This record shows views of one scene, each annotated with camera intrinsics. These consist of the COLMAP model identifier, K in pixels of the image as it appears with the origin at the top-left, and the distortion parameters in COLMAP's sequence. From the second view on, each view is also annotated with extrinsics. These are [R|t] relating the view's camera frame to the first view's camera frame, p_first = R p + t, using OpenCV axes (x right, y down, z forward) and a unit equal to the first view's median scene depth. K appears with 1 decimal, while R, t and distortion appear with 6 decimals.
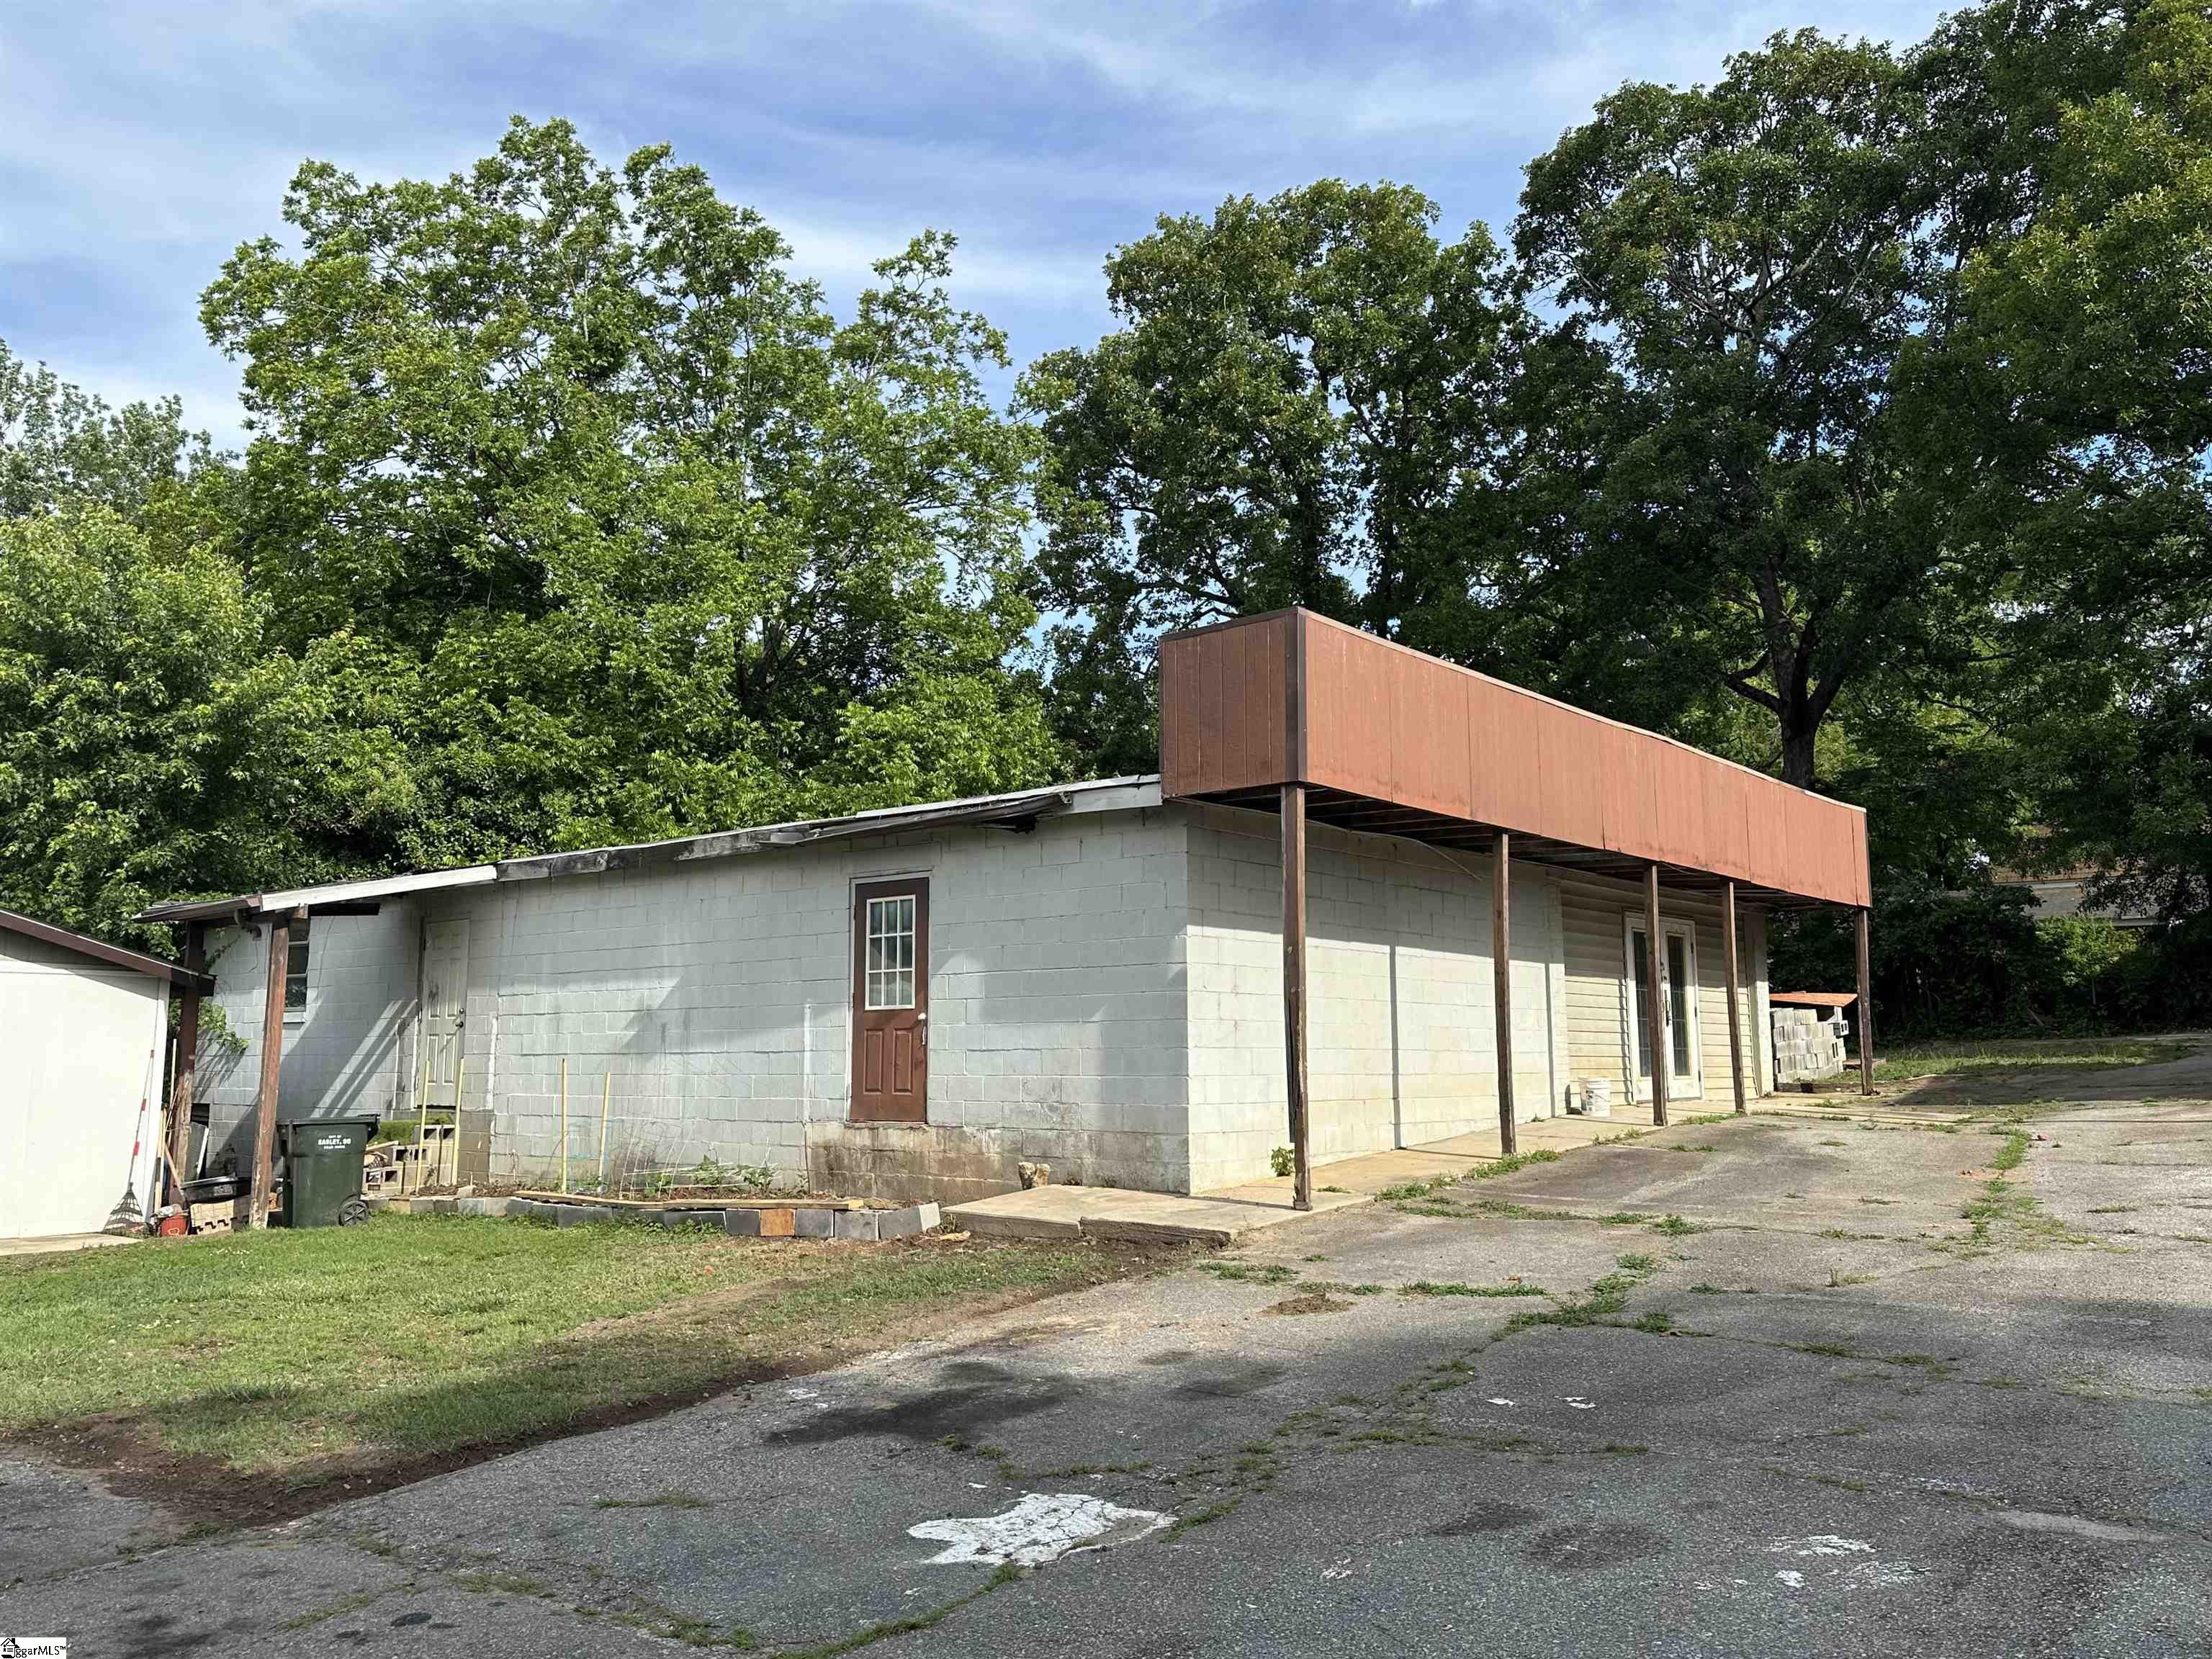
lens RADIAL K [[1722.8, 0, 1095.9], [0, 1722.8, 791.8], [0, 0, 1]] dist [0.127908, -0.188877]
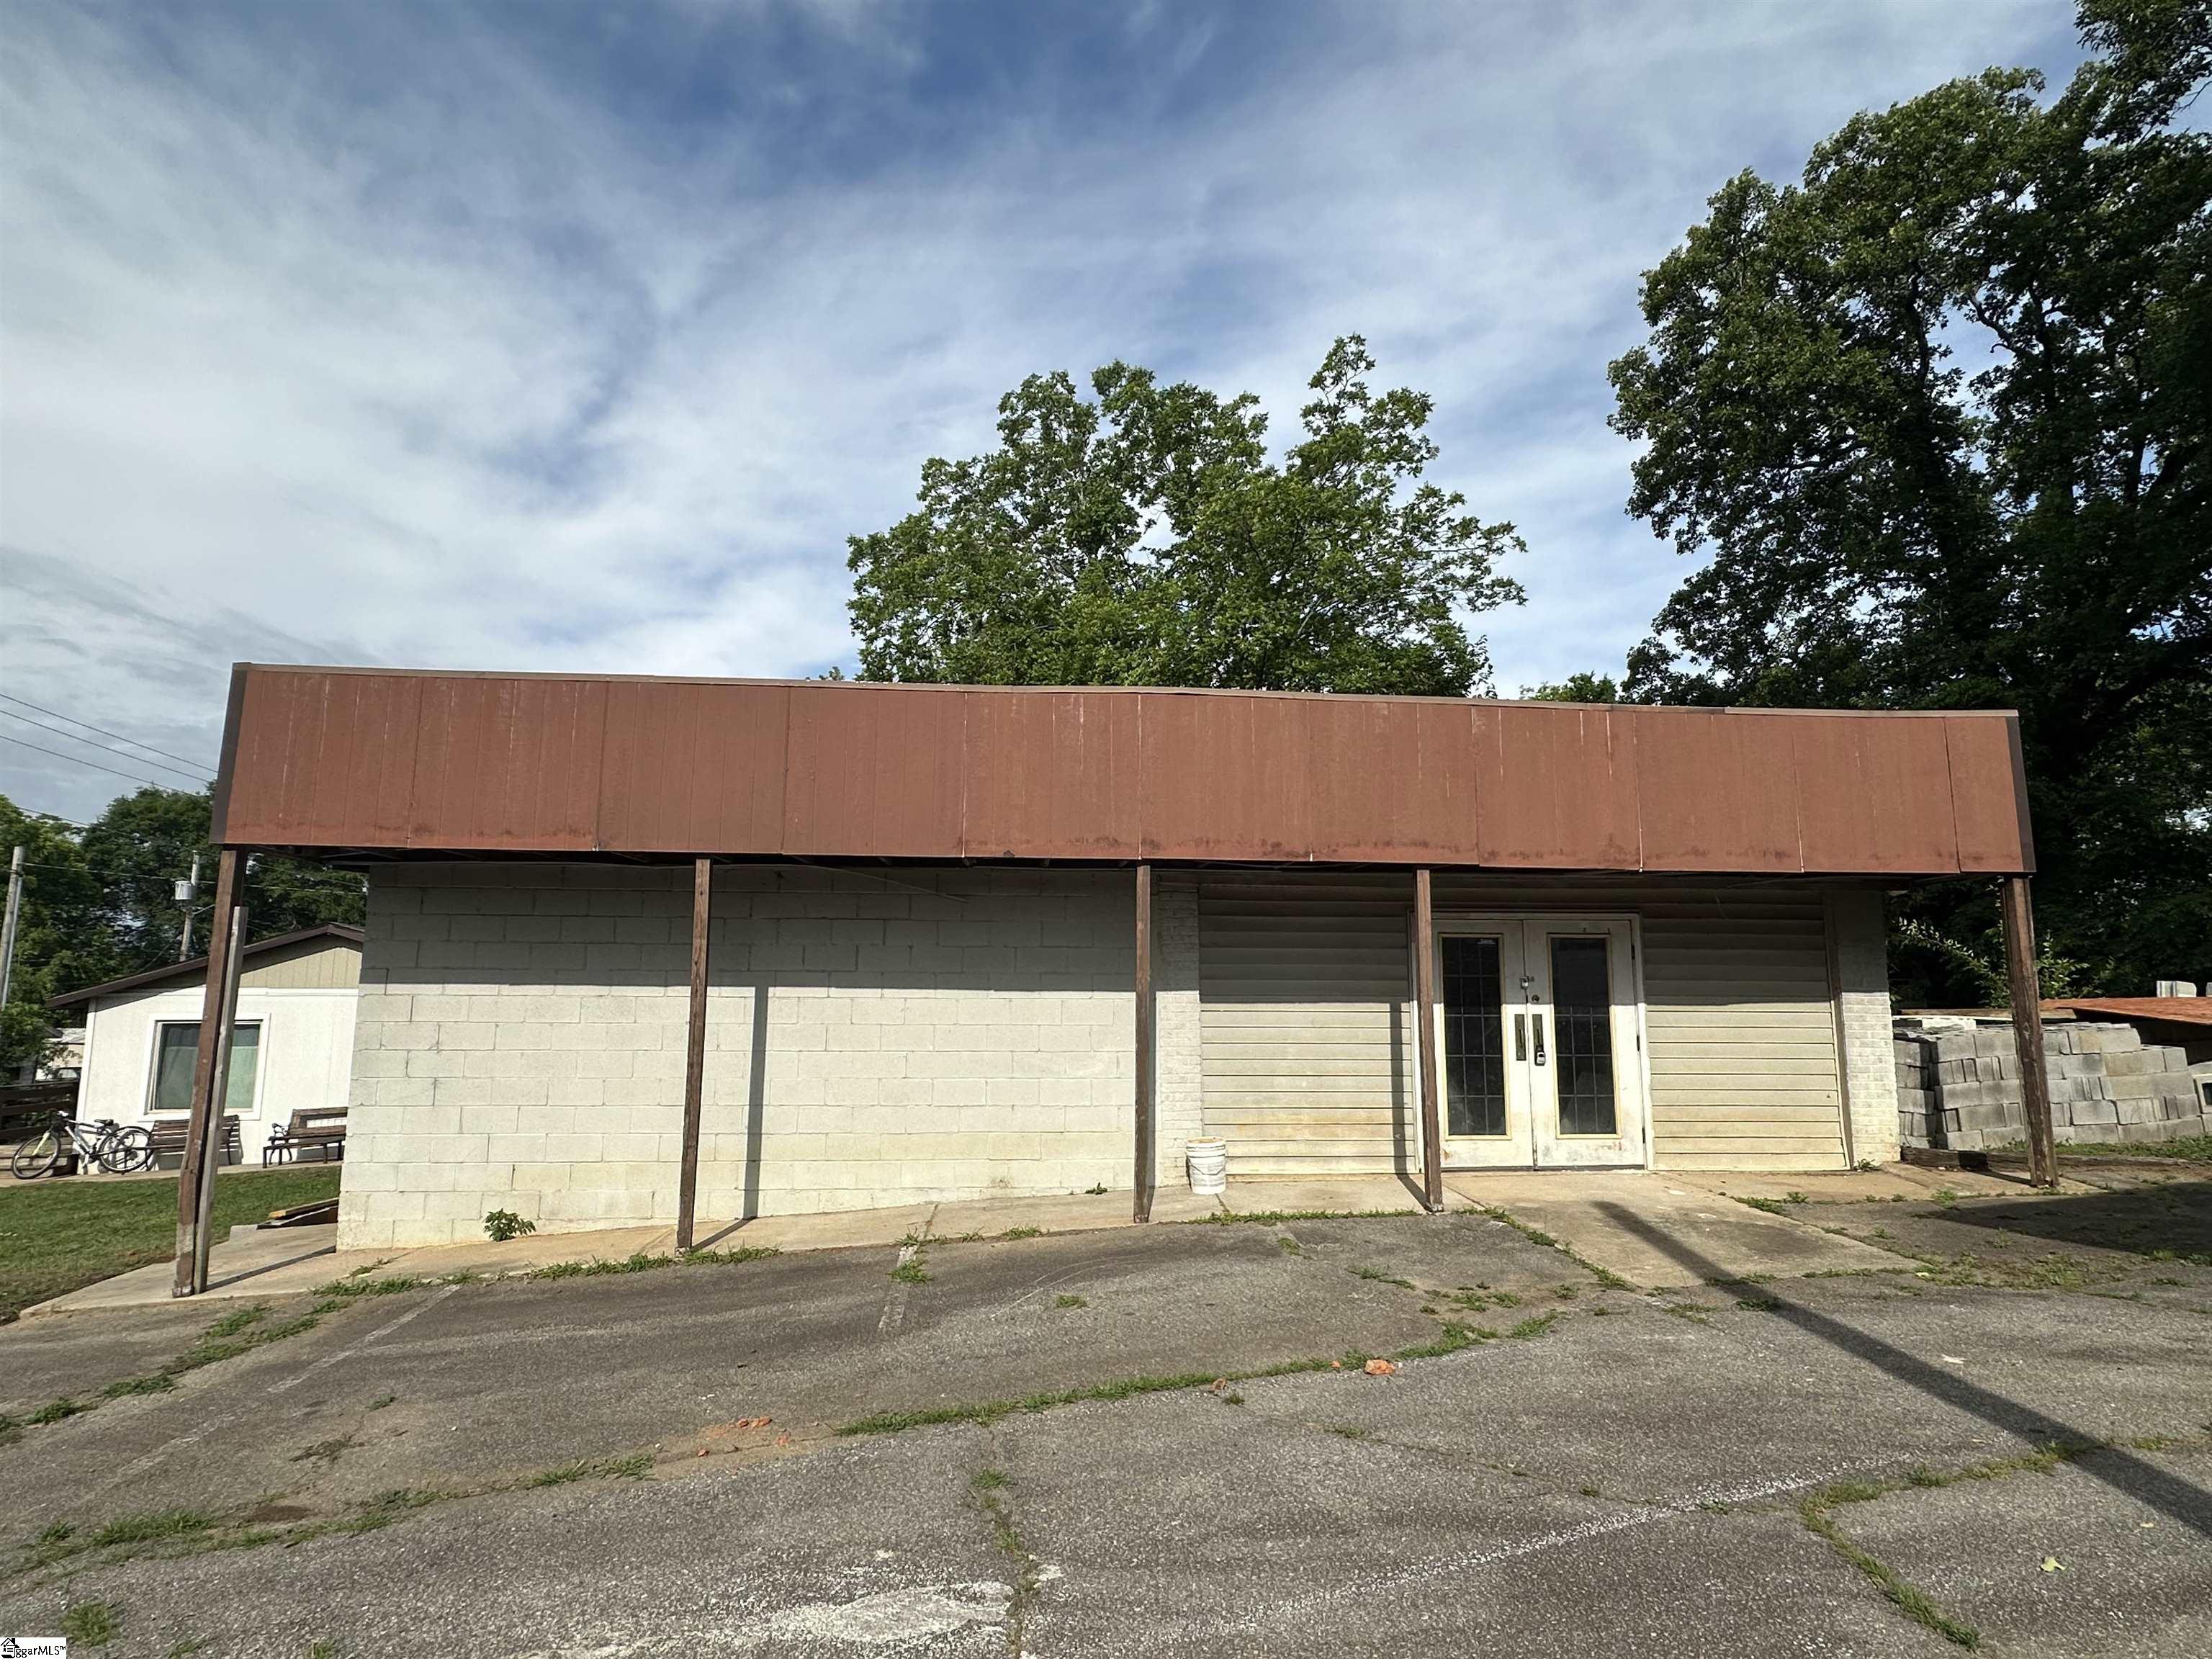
lens RADIAL K [[1165.4, 0, 1106.0], [0, 1165.4, 829.5], [0, 0, 1]] dist [0.000970, -0.000267]
pose [[0.700568, -0.096918, -0.706973, 0.418725], [0.102443, 0.994131, -0.034769, 0.027005], [0.706194, -0.048067, 0.706385, 0.405927]]
